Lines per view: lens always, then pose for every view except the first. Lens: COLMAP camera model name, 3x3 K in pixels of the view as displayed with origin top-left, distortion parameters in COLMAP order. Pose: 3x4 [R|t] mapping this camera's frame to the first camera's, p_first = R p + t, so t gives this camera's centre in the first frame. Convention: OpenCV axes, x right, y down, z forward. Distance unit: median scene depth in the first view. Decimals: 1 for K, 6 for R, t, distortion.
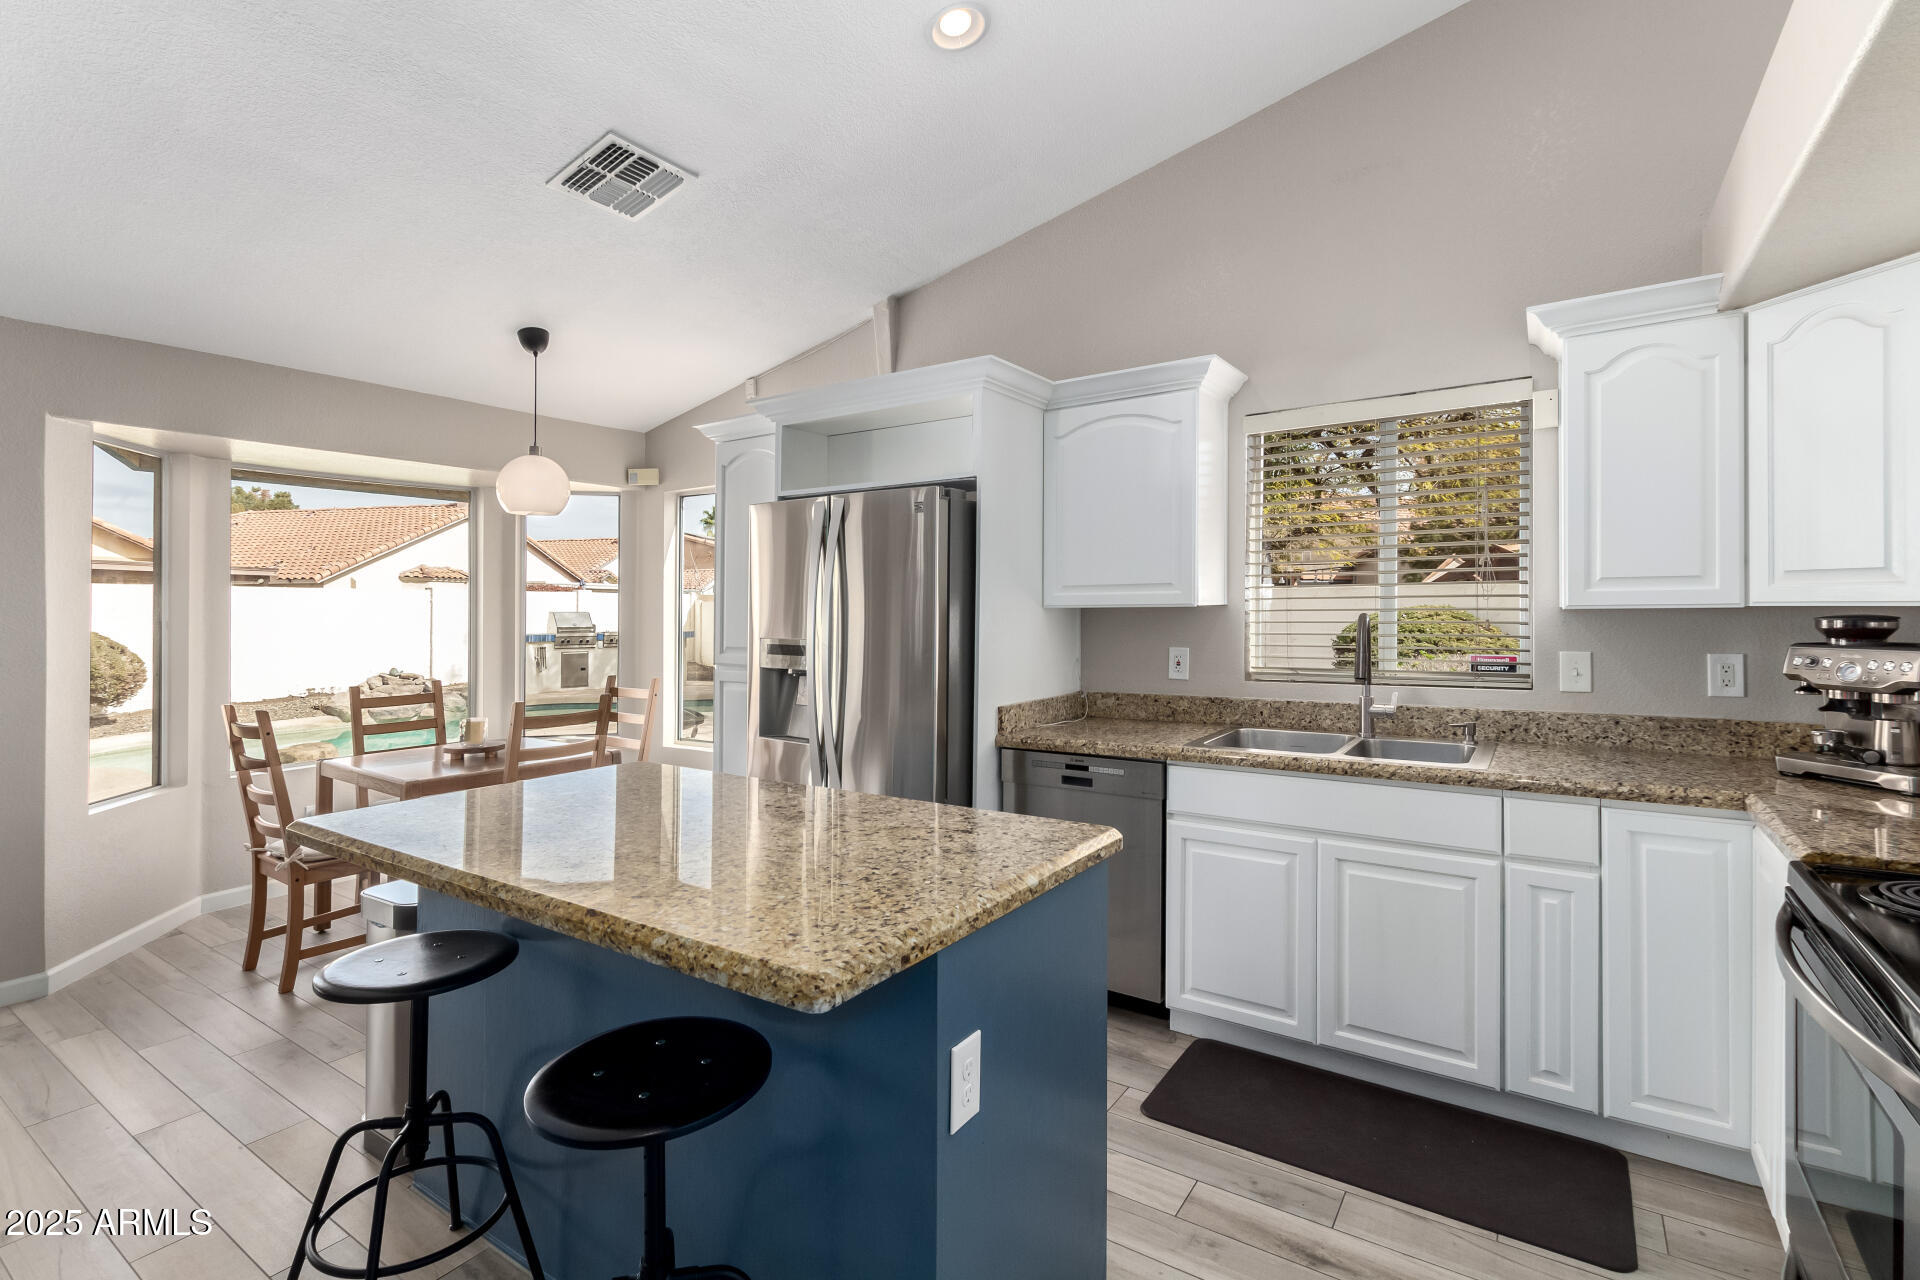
lens RADIAL K [[898.2, 0, 961.6], [0, 898.2, 598.0], [0, 0, 1]] dist [0.015069, -0.005478]
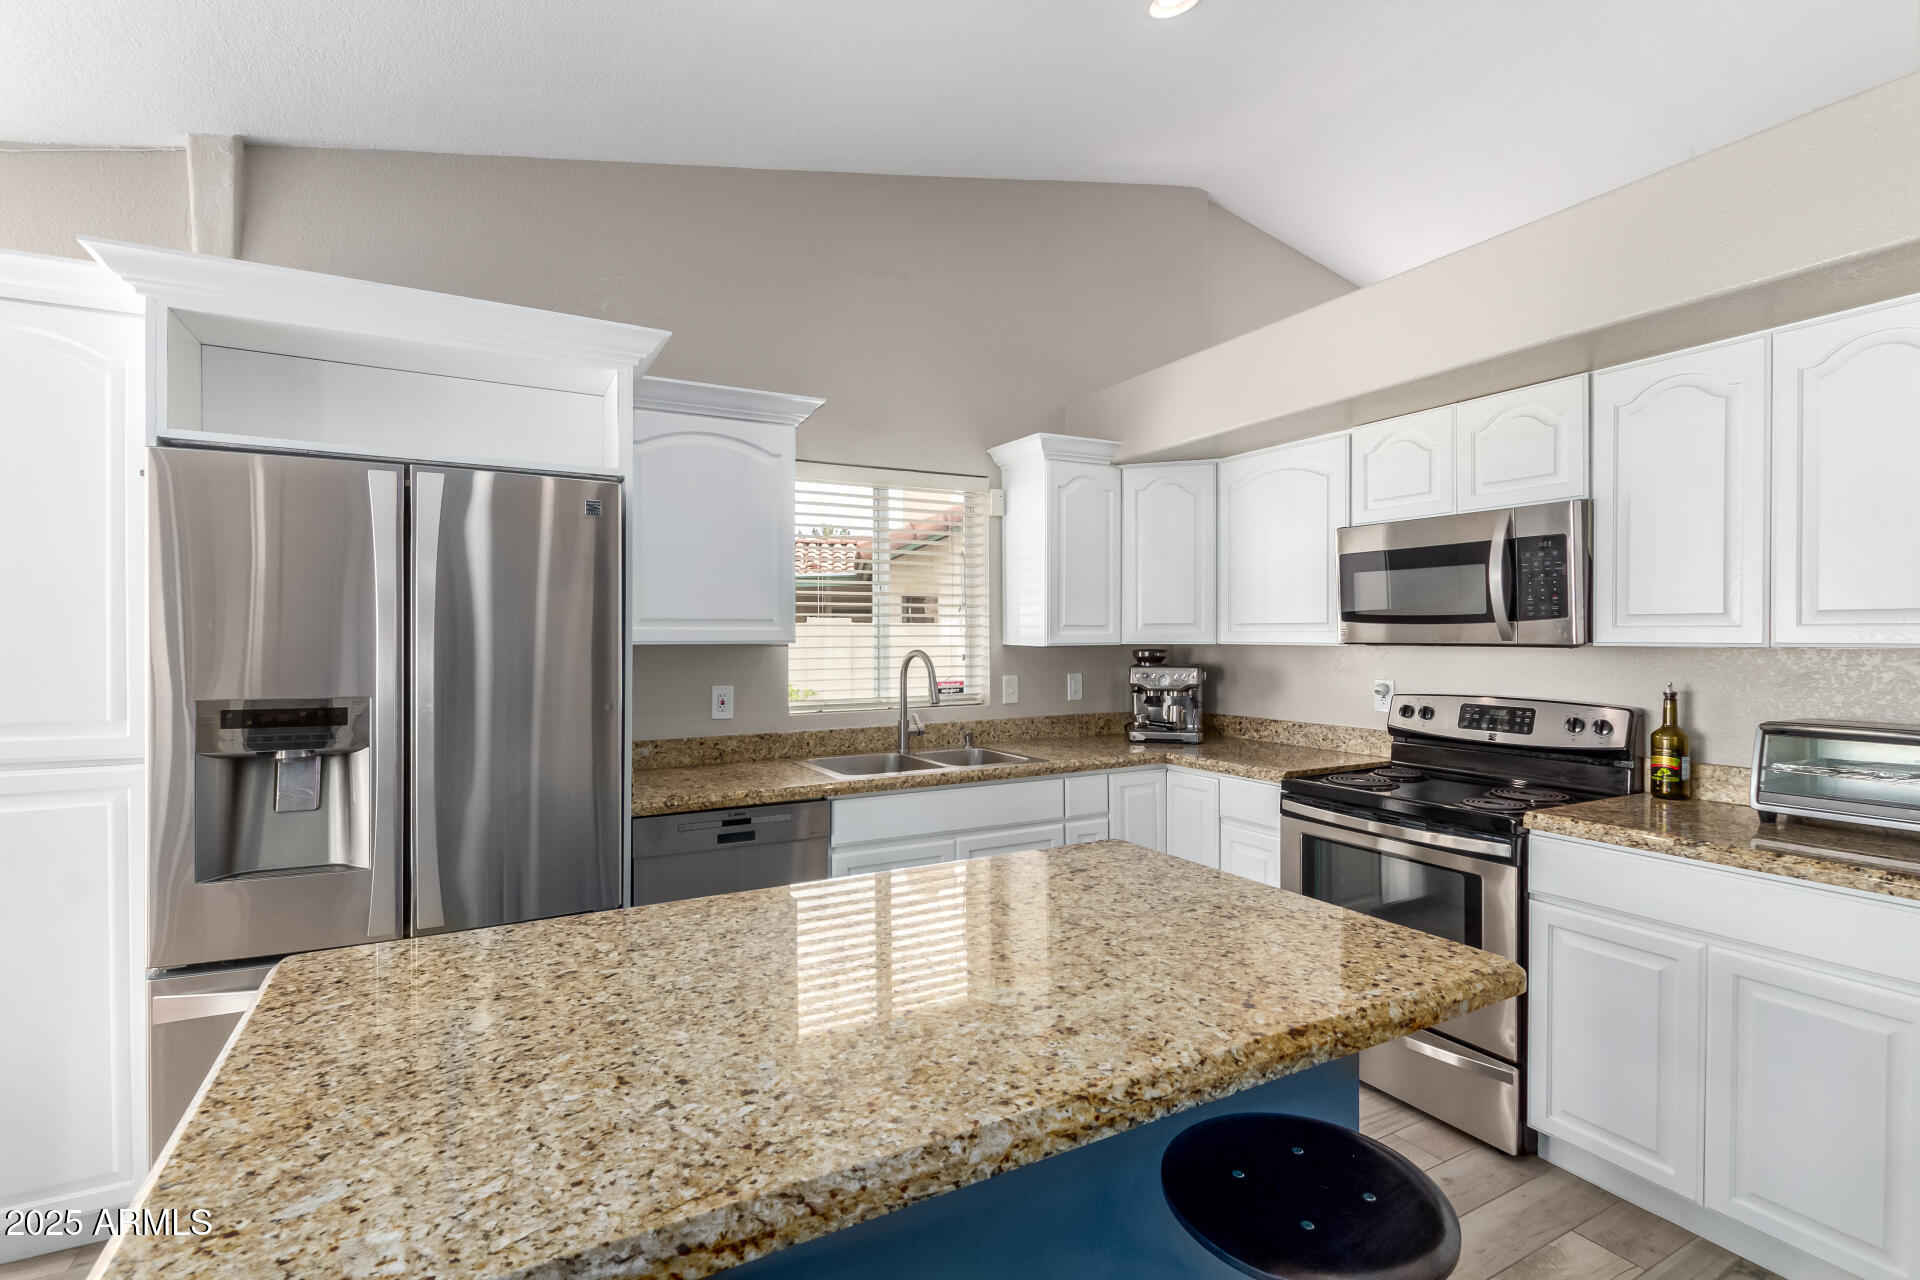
lens RADIAL K [[874.1, 0, 941.5], [0, 874.1, 649.0], [0, 0, 1]] dist [0.010111, -0.000064]
pose [[0.463835, -0.003362, 0.885915, -0.563451], [-0.010616, 0.999900, 0.009353, 0.005016], [-0.885858, -0.013743, 0.463753, 0.423517]]
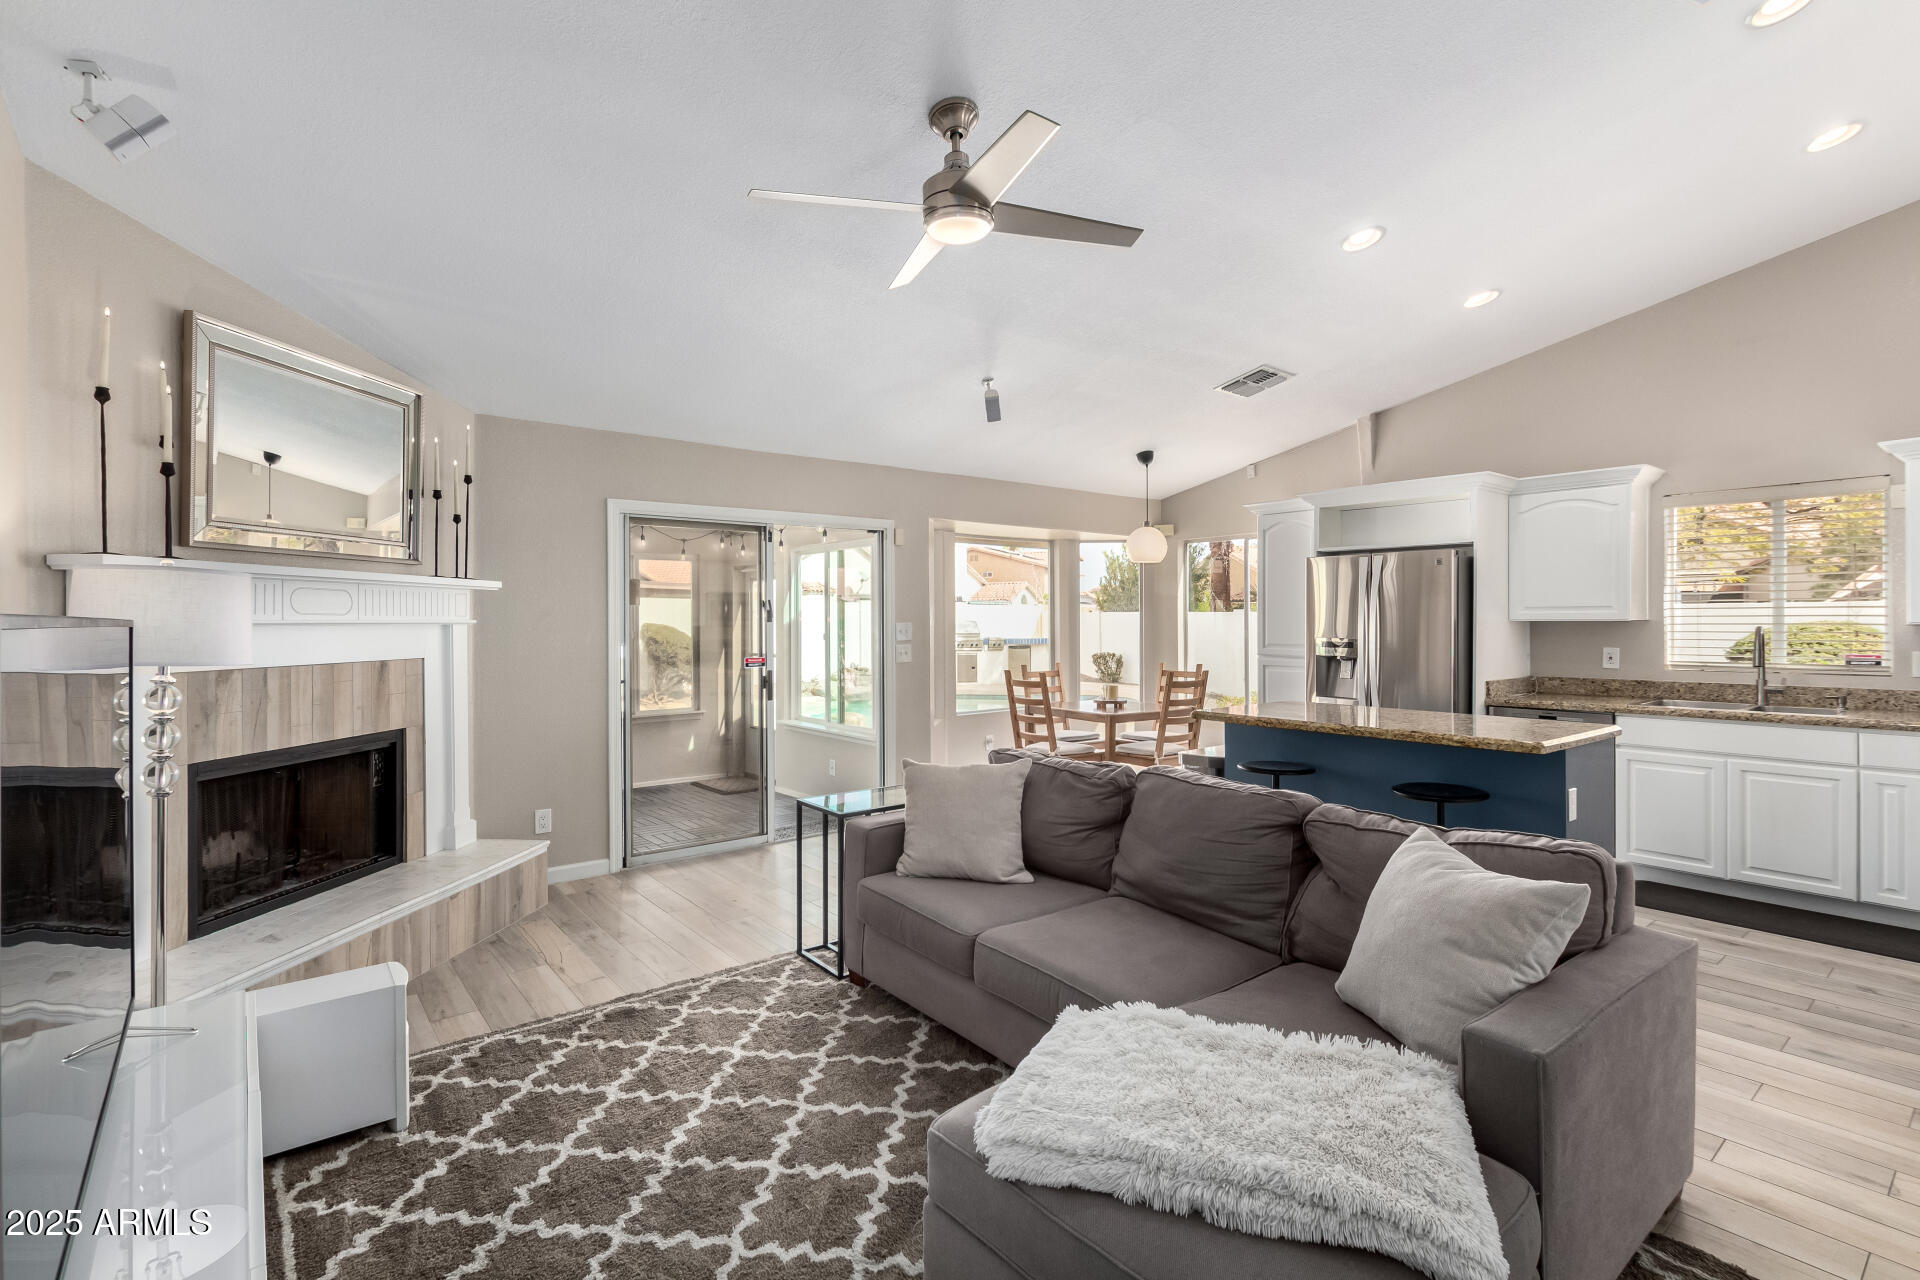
lens RADIAL K [[898.2, 0, 961.6], [0, 898.2, 598.0], [0, 0, 1]] dist [0.015069, -0.005478]
pose [[0.954994, -0.000168, -0.296625, -0.418203], [-0.003297, 0.999932, -0.011182, -0.009869], [0.296607, 0.011656, 0.954929, -0.931544]]
